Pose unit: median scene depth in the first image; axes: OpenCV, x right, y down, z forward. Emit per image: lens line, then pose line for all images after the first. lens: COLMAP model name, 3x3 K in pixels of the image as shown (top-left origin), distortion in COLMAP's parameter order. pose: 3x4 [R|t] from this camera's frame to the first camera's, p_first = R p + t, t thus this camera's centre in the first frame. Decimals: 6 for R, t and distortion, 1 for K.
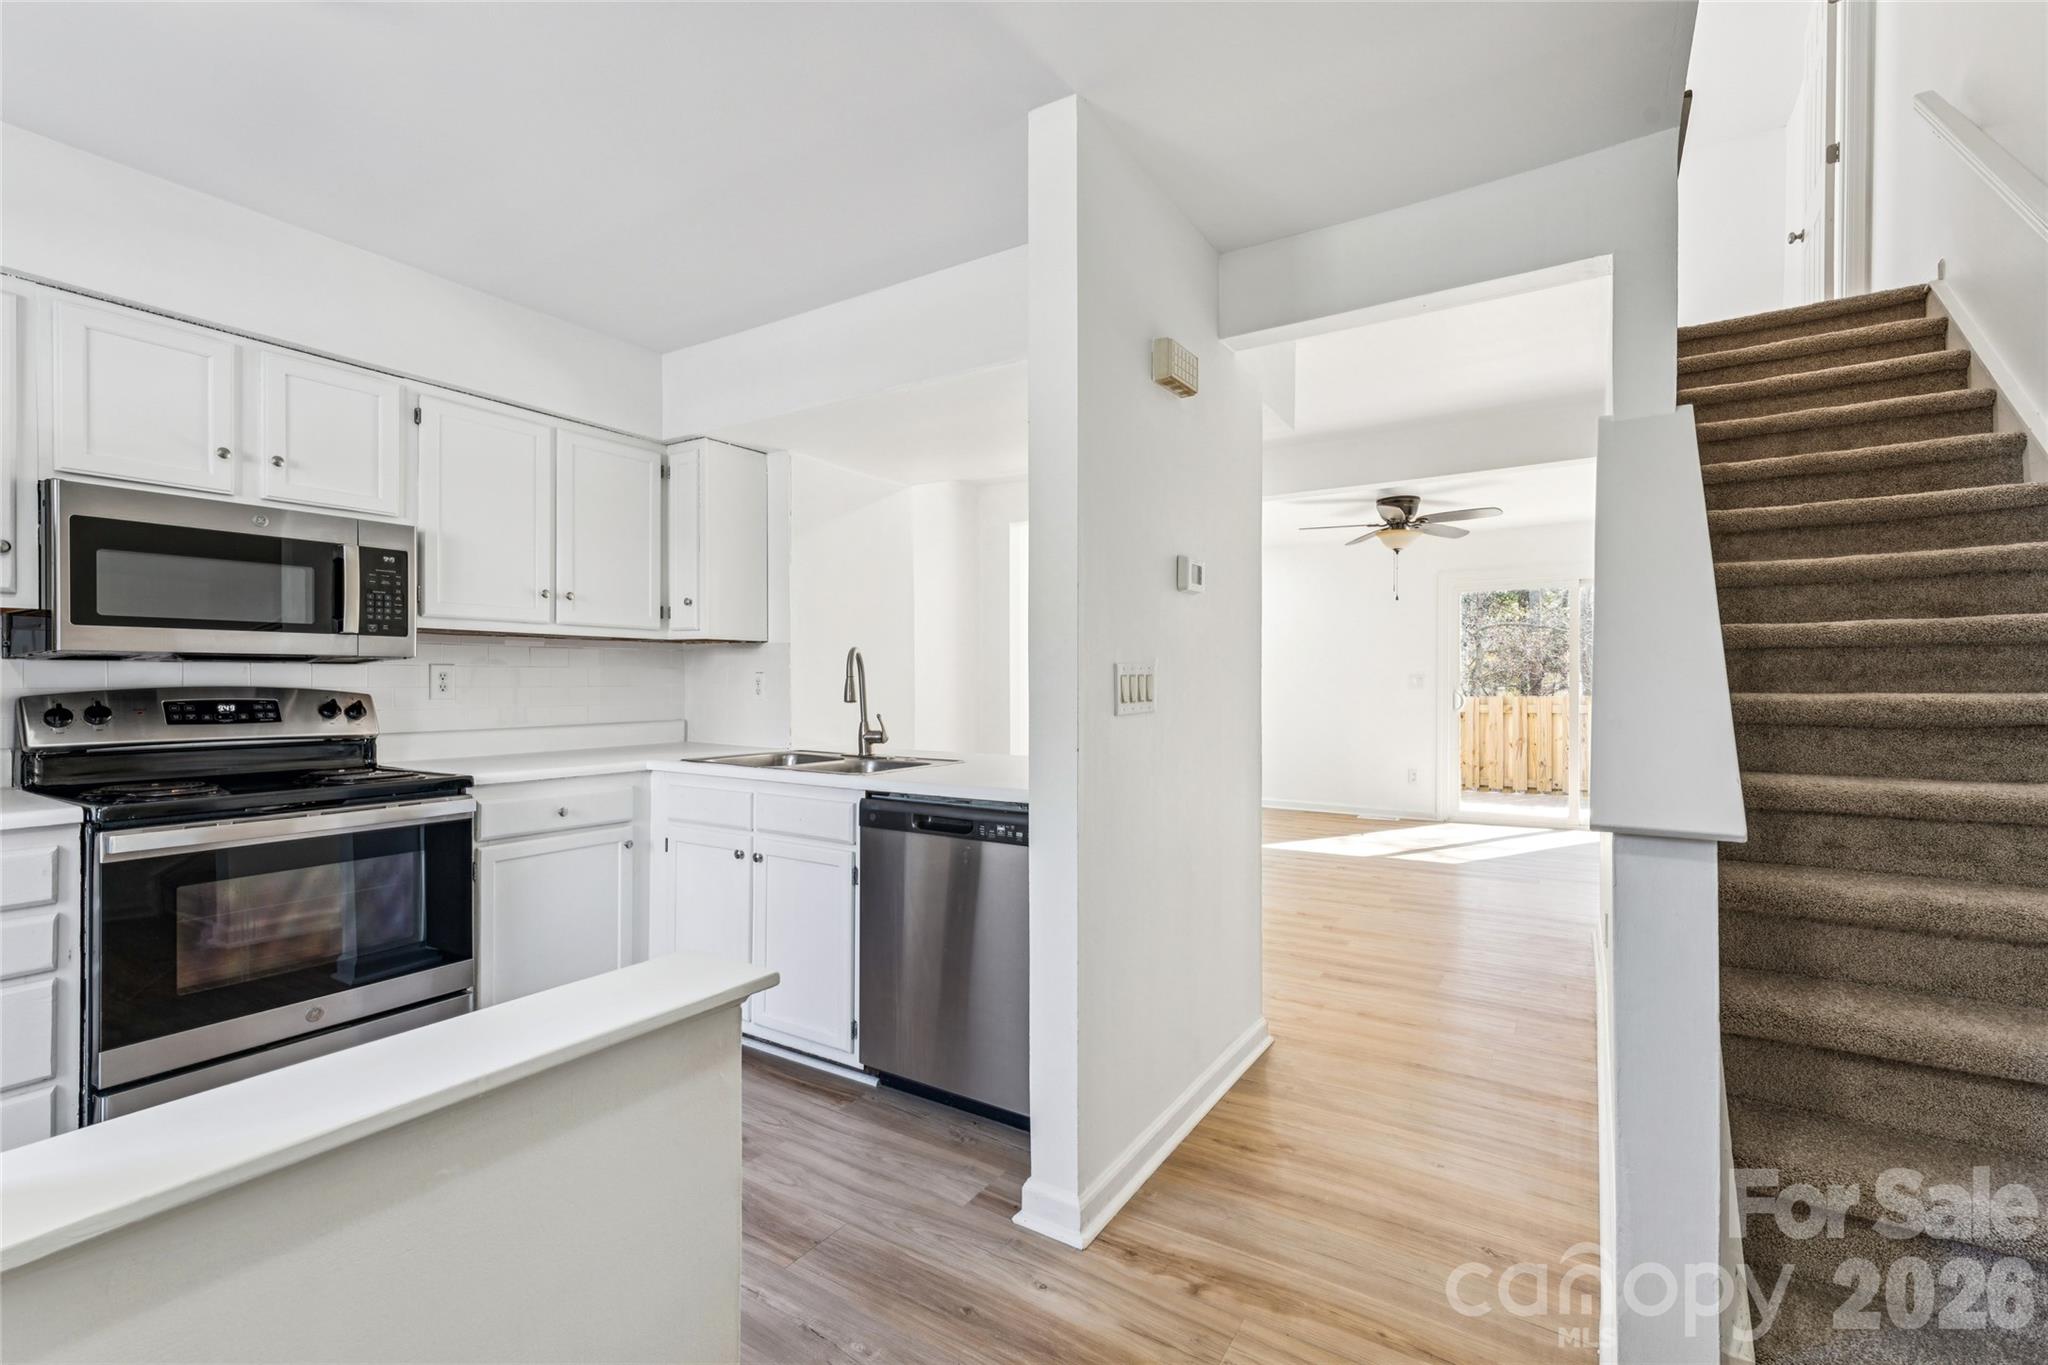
lens RADIAL K [[904.0, 0, 1035.2], [0, 904.0, 679.6], [0, 0, 1]] dist [0.001776, 0.000309]
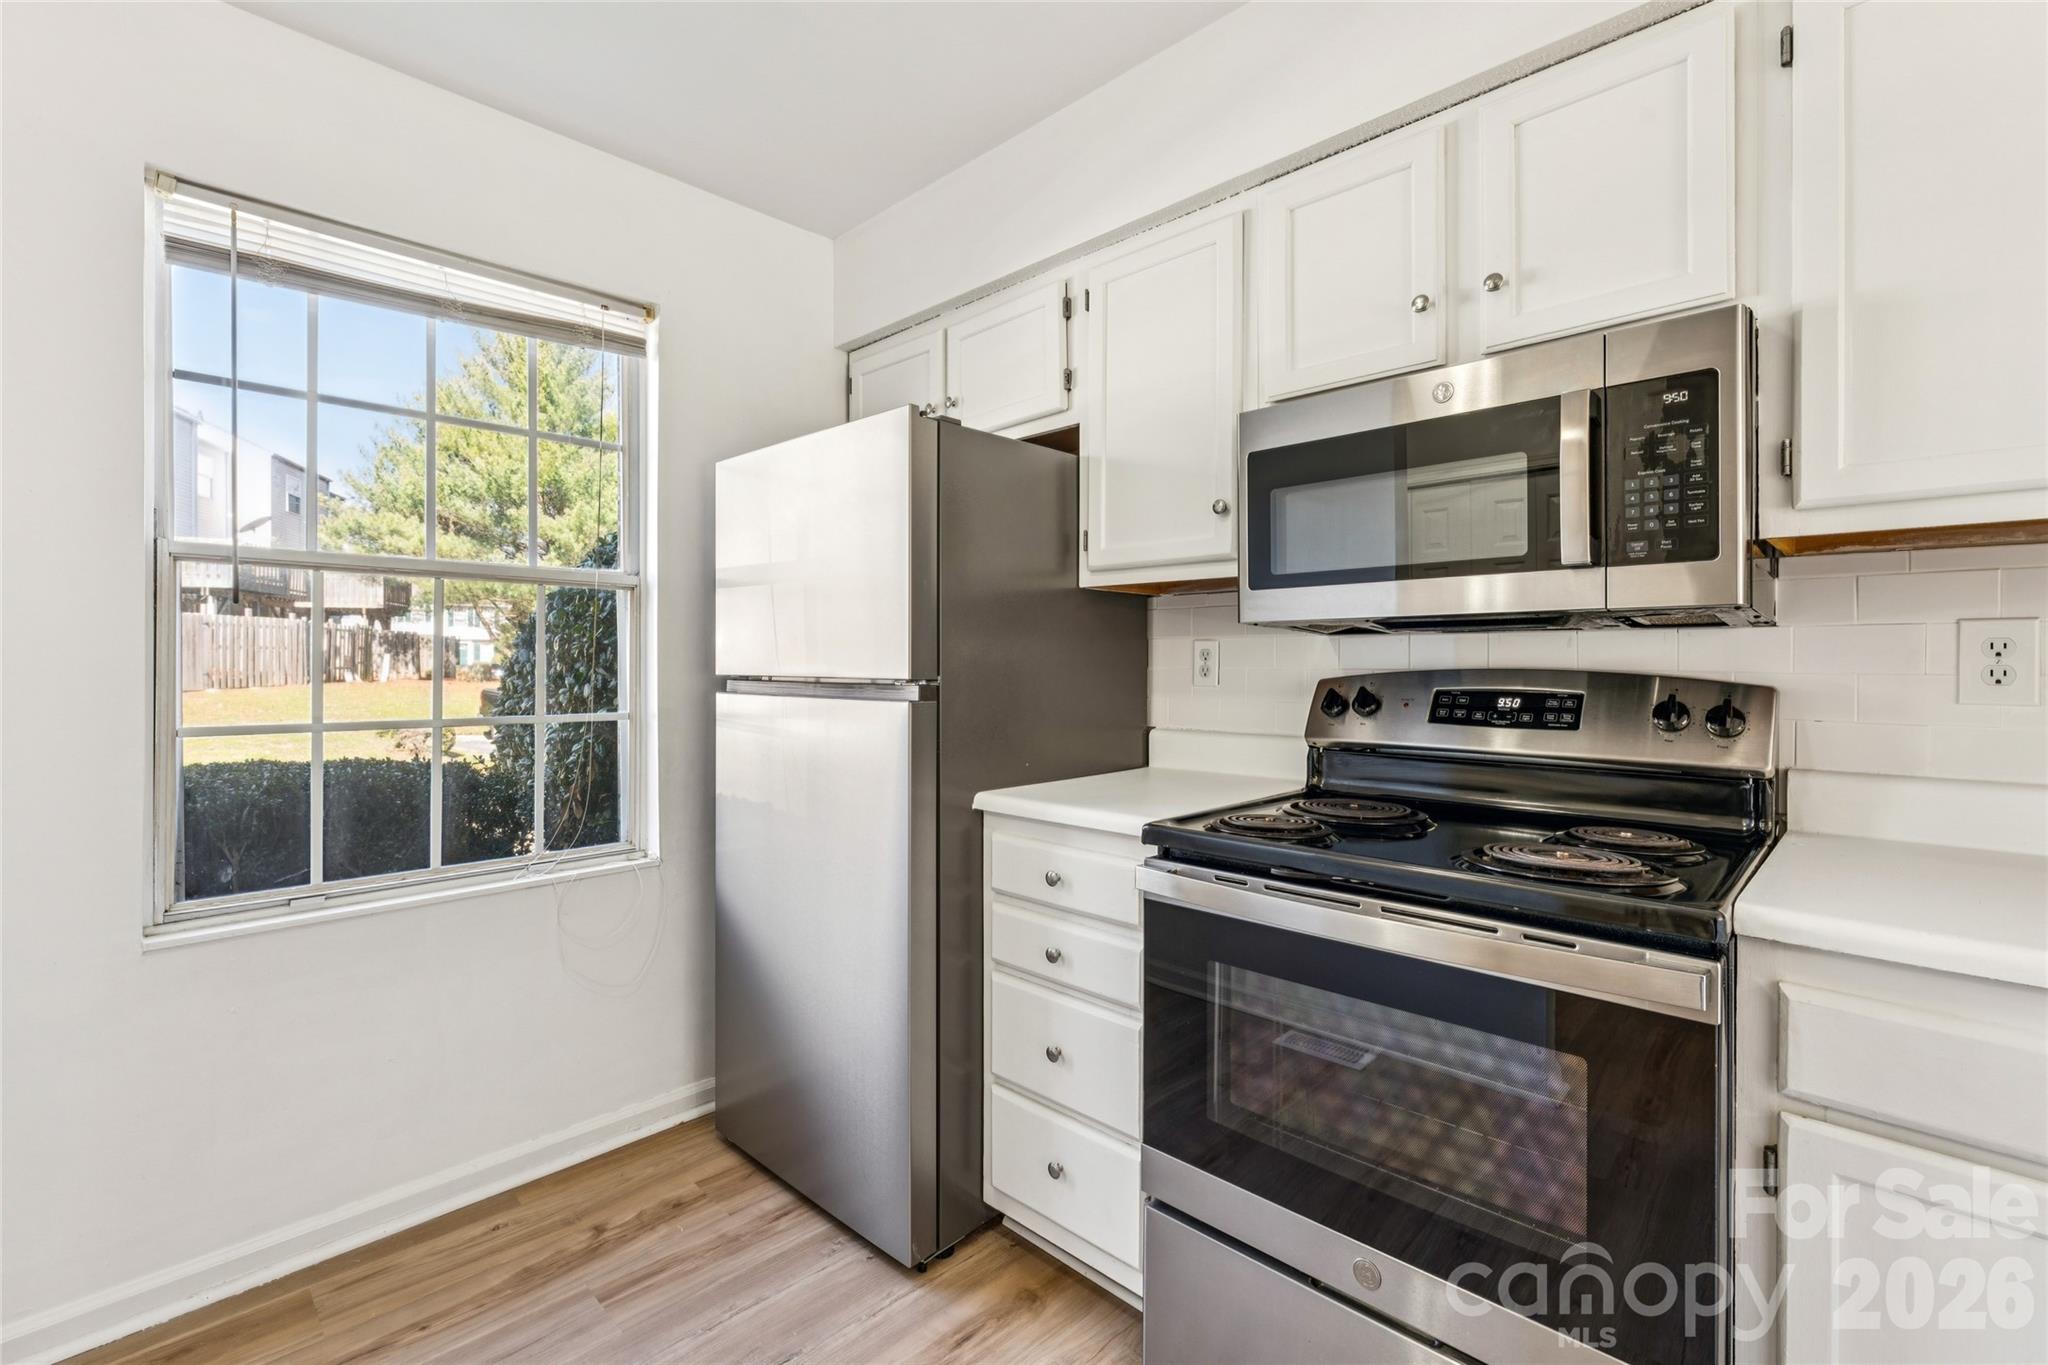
lens RADIAL K [[904.0, 0, 1029.0], [0, 904.0, 666.4], [0, 0, 1]] dist [0.001776, 0.000309]
pose [[-0.207284, 0.004315, -0.978271, -0.192702], [0.003331, 0.999988, 0.003705, 0.002239], [0.978275, -0.002491, -0.207296, 0.777148]]
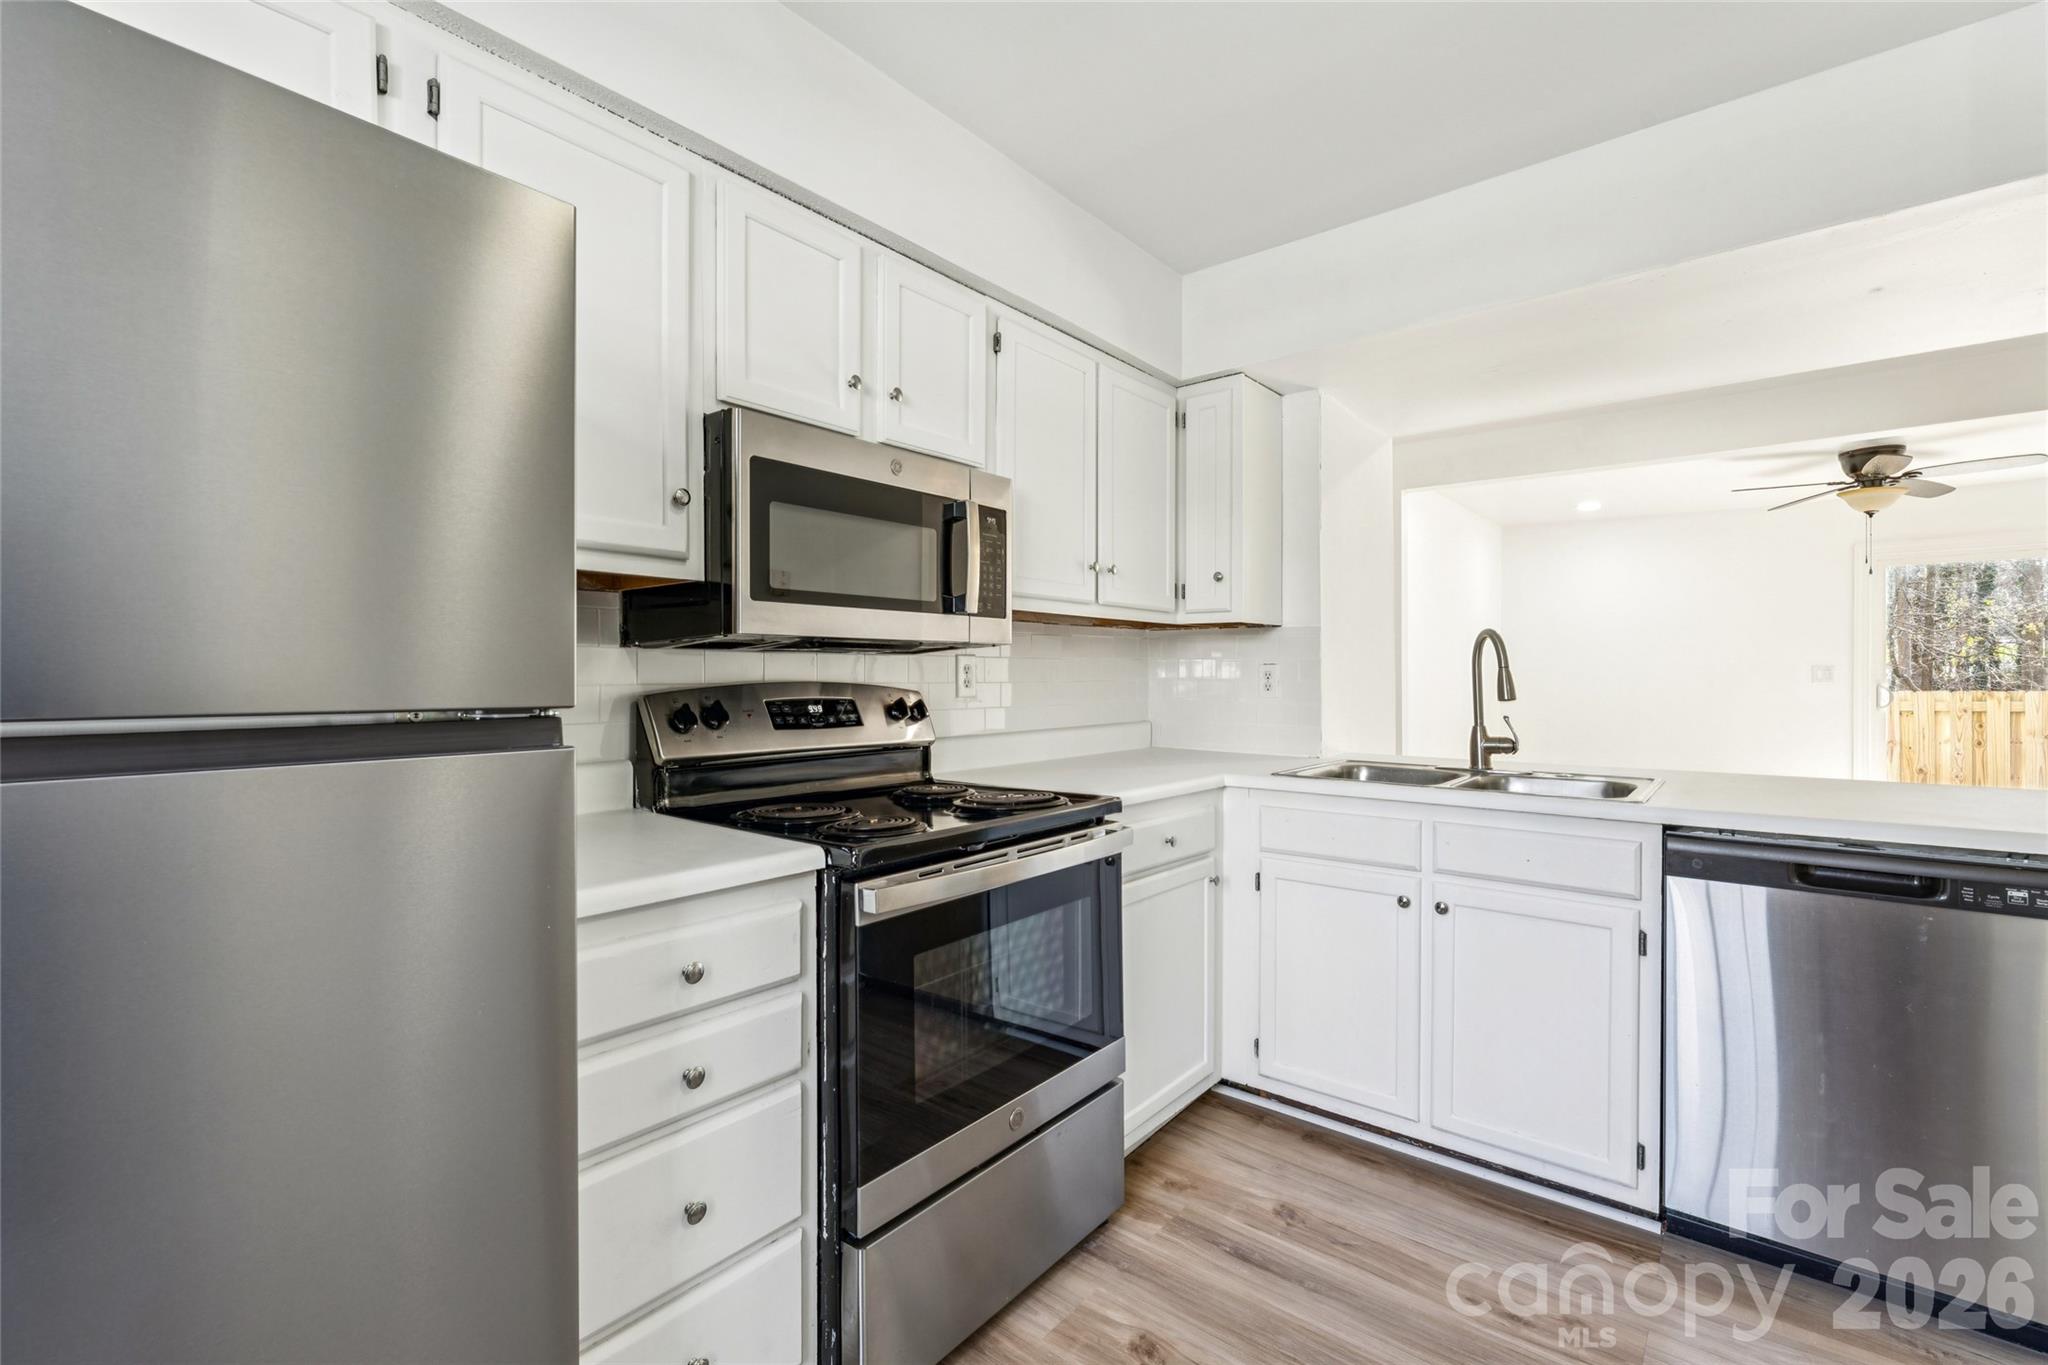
lens RADIAL K [[904.0, 0, 1023.0], [0, 904.0, 679.6], [0, 0, 1]] dist [0.001776, 0.000309]
pose [[0.992196, -0.002376, -0.124667, -0.592337], [0.003065, 0.999981, 0.005340, 0.001735], [0.124652, -0.005681, 0.992184, 0.220997]]
